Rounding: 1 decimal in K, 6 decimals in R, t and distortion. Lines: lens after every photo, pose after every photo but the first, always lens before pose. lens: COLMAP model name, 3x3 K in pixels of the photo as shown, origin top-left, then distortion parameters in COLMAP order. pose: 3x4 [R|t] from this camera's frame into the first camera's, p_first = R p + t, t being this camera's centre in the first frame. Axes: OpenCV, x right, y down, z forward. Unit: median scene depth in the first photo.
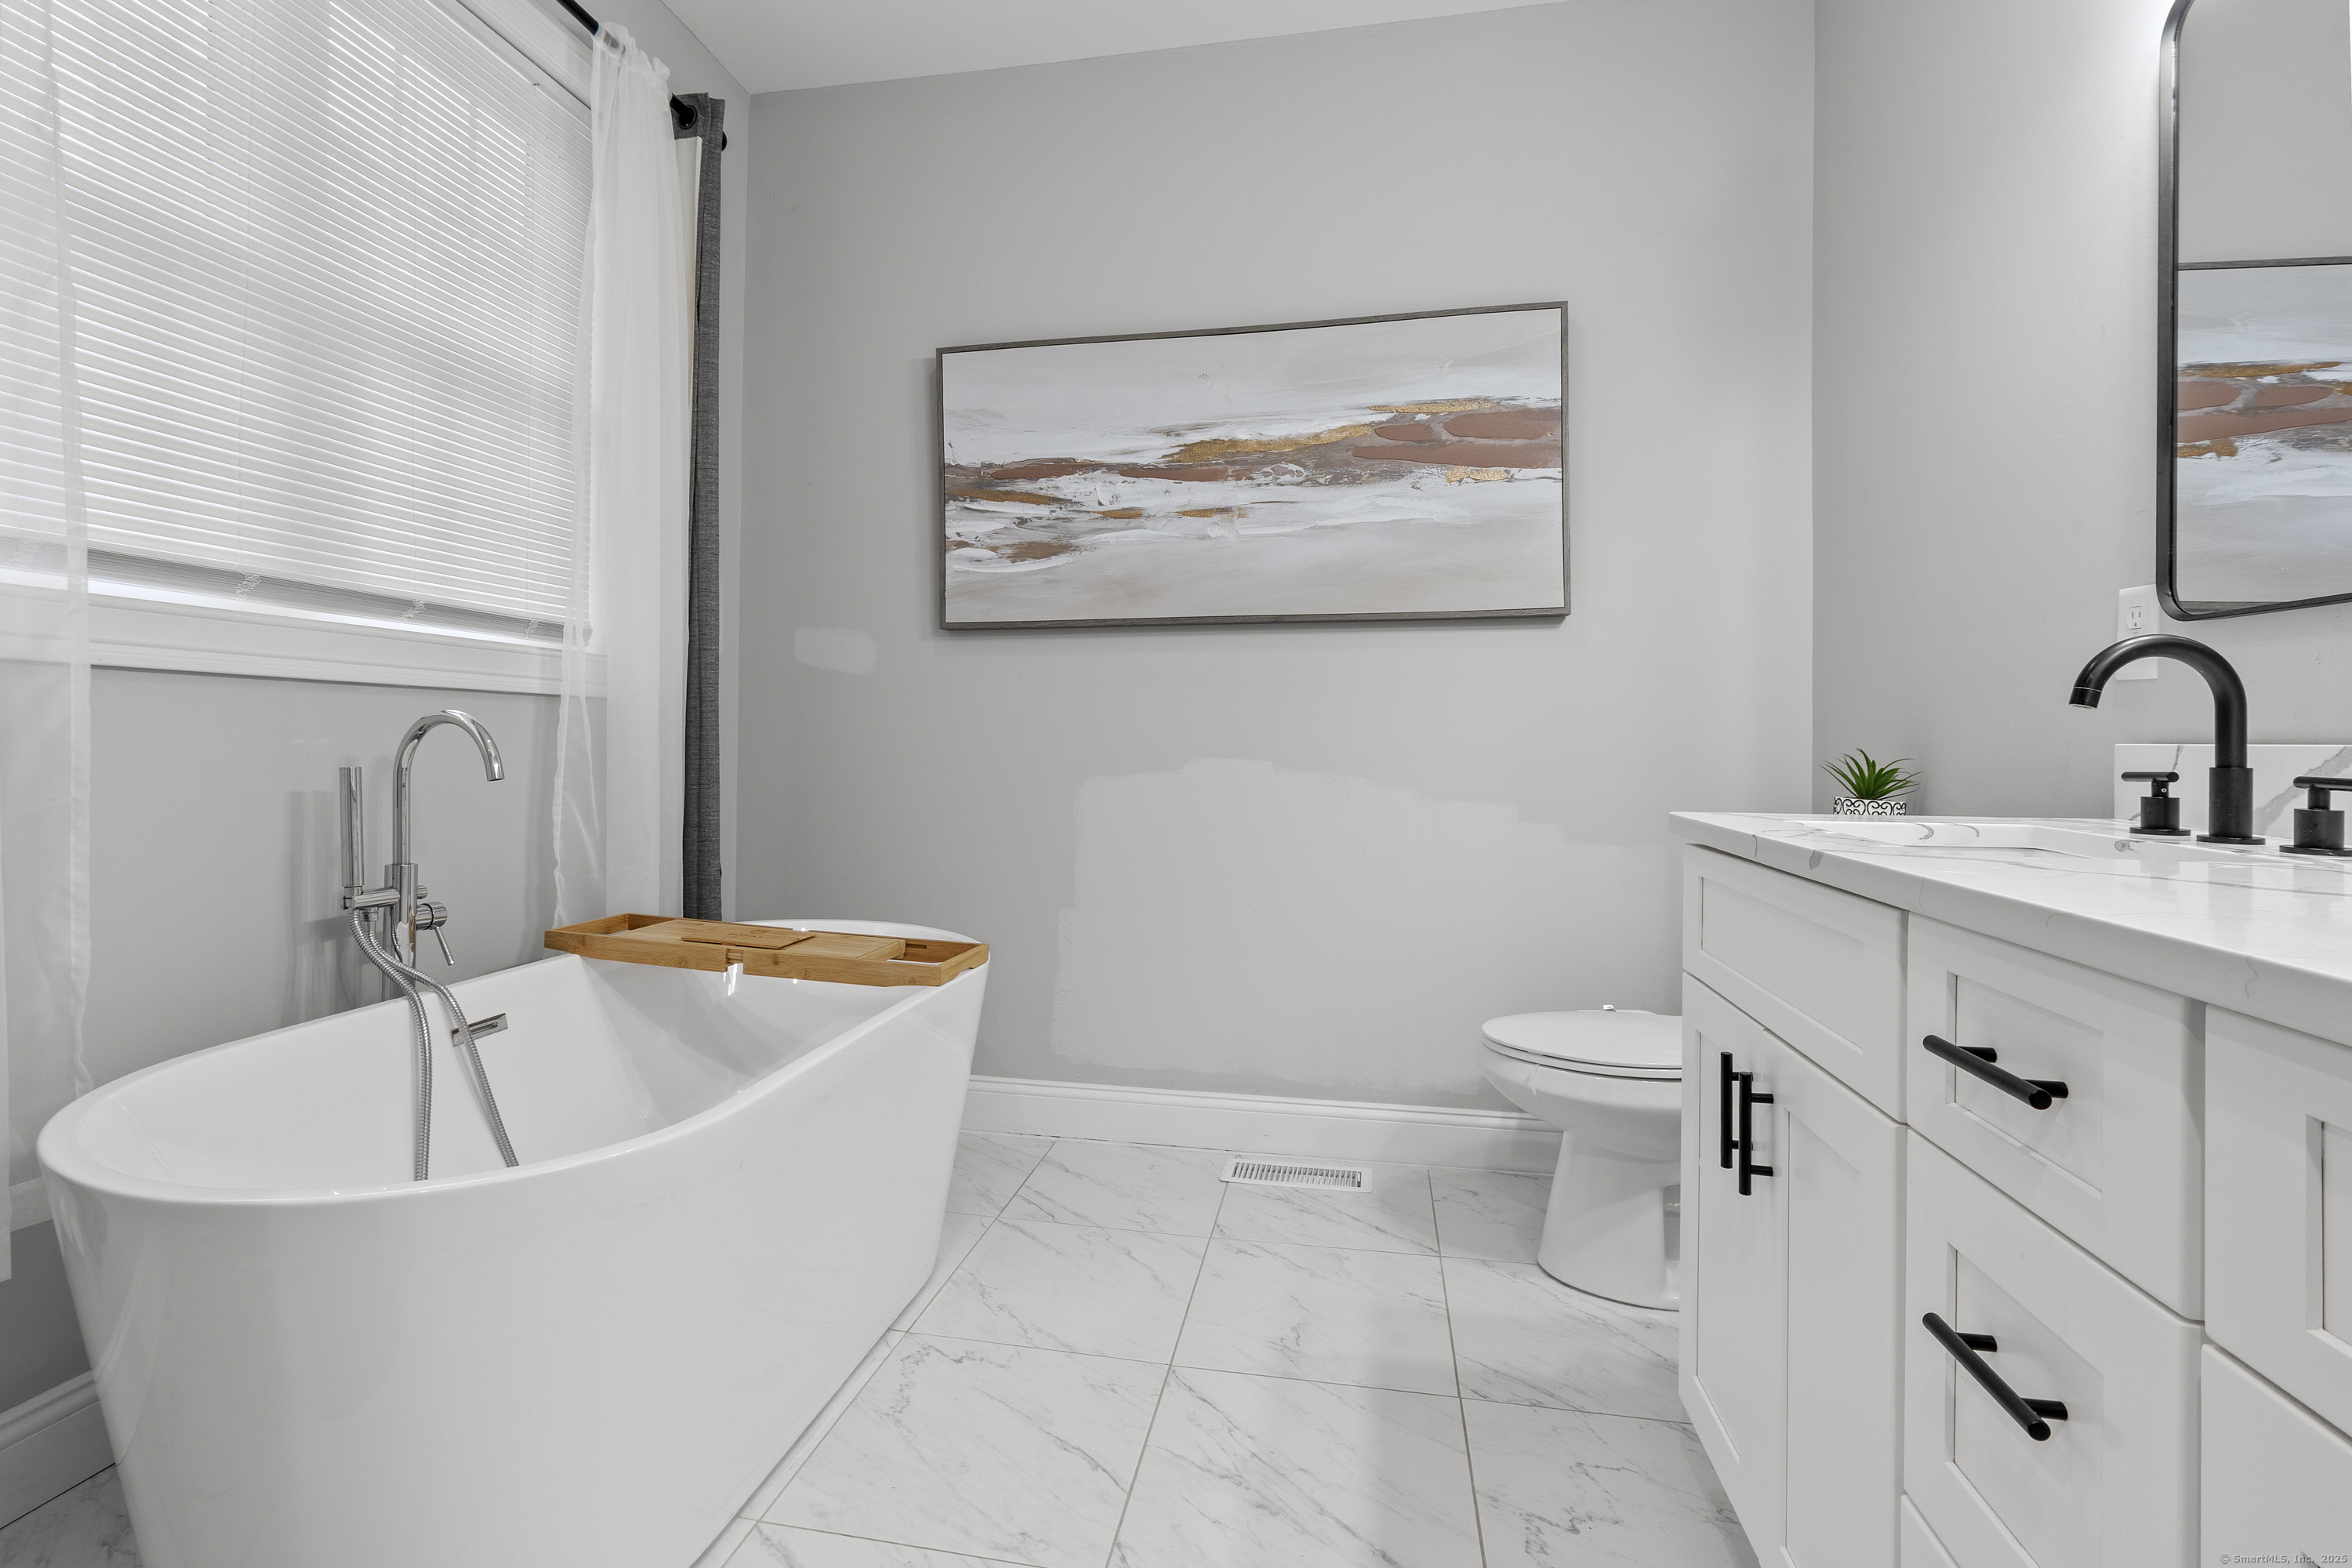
lens RADIAL K [[1068.5, 0, 1174.9], [0, 1068.5, 764.0], [0, 0, 1]] dist [-0.015523, 0.004576]
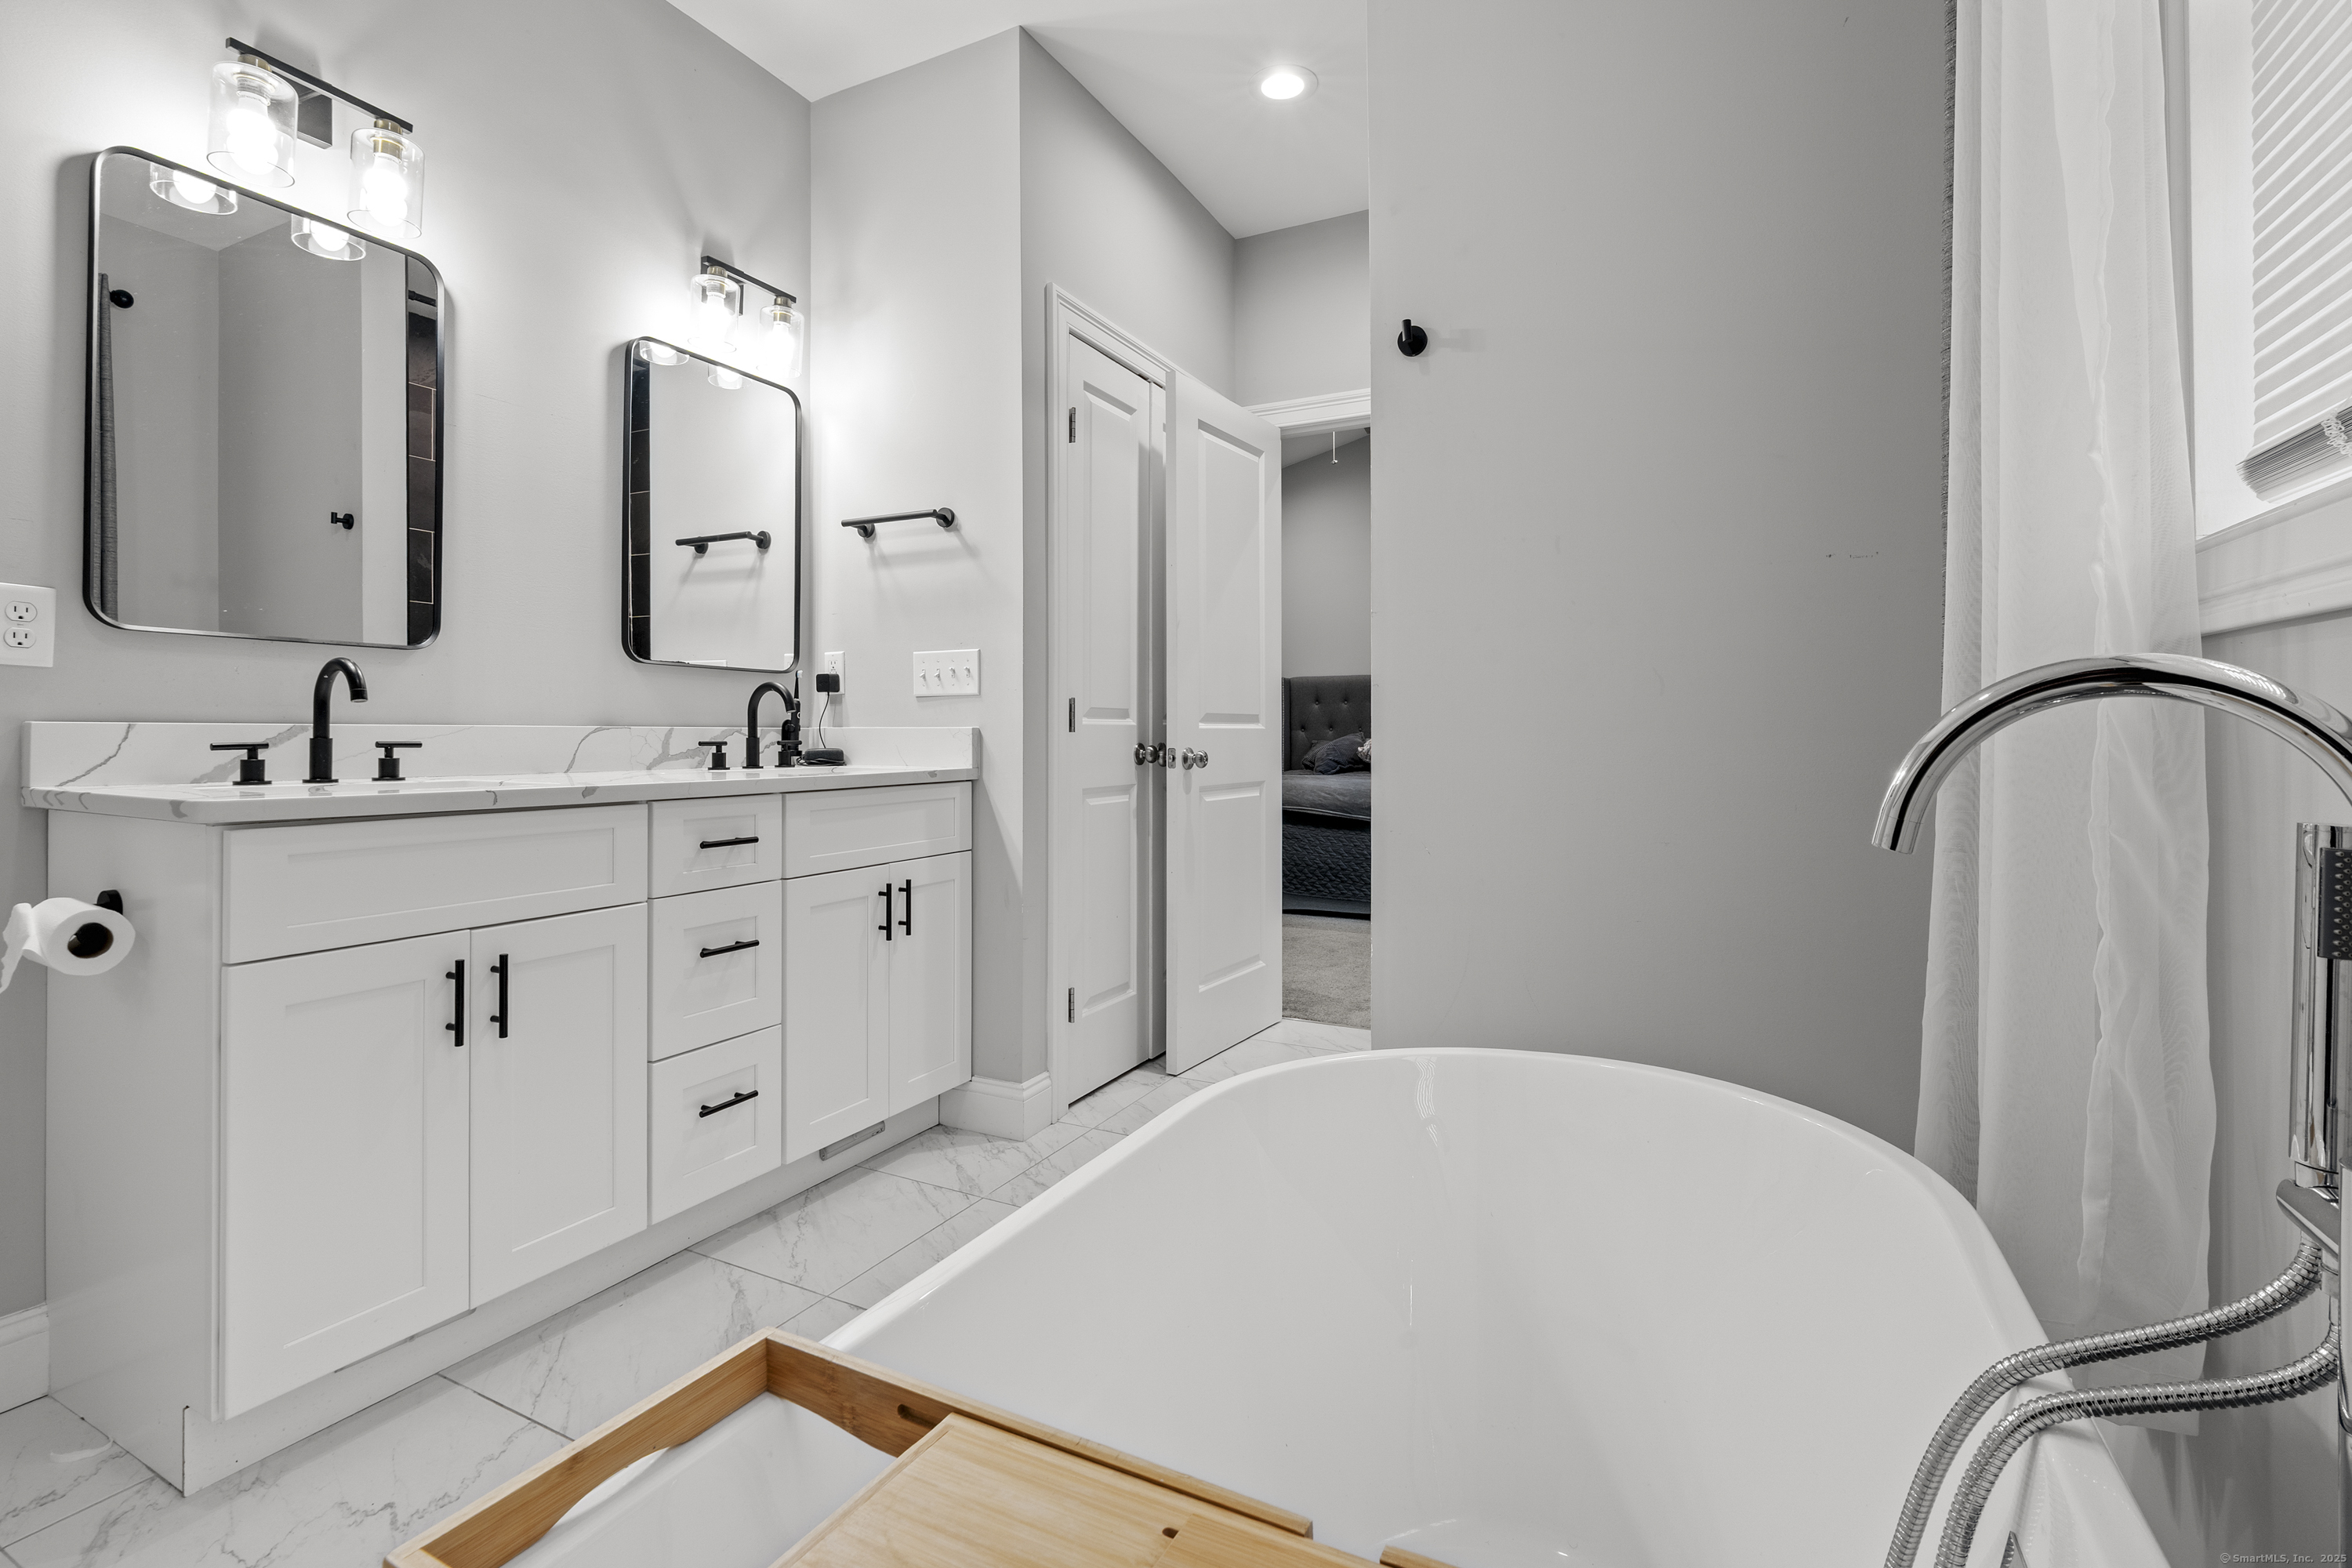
lens RADIAL K [[1068.5, 0, 1161.4], [0, 1068.5, 728.4], [0, 0, 1]] dist [-0.015523, 0.004576]
pose [[-0.956888, -0.006006, 0.290396, -0.795620], [-0.002100, 0.999903, 0.013761, -0.038768], [-0.290451, 0.012558, -0.956807, 2.260106]]
